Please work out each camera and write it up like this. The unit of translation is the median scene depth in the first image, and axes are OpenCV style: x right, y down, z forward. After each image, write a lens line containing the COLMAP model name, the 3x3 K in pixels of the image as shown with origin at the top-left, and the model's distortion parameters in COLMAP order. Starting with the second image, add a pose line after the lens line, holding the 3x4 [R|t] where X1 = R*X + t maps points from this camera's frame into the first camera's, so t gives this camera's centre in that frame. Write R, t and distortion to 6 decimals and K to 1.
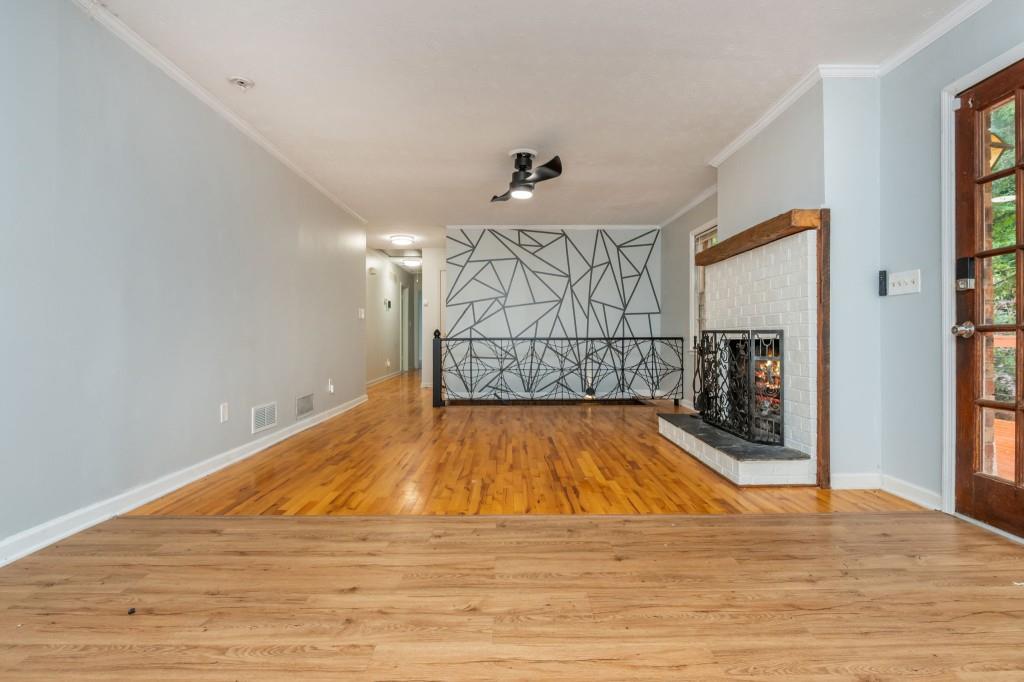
lens RADIAL K [[511.7, 0, 519.1], [0, 511.7, 332.8], [0, 0, 1]] dist [-0.007868, -0.002936]
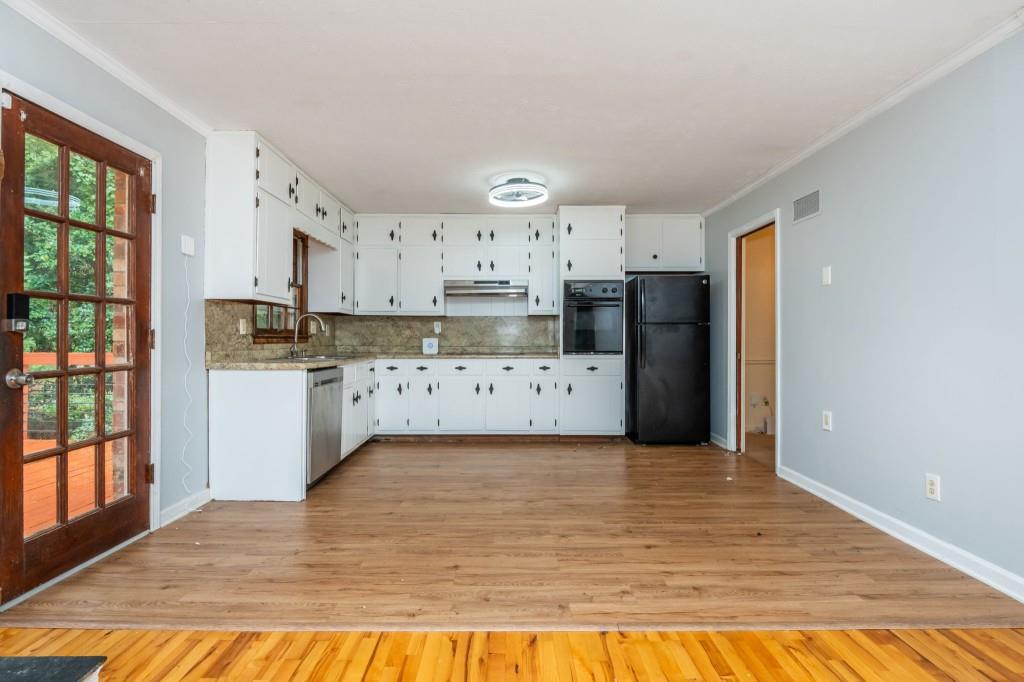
lens RADIAL K [[488.3, 0, 515.1], [0, 488.3, 339.0], [0, 0, 1]] dist [-0.004635, -0.007196]
pose [[-0.999988, -0.004525, 0.001829, 0.041398], [-0.004537, 0.999966, -0.006855, -0.061443], [-0.001798, -0.006863, -0.999975, 1.564691]]
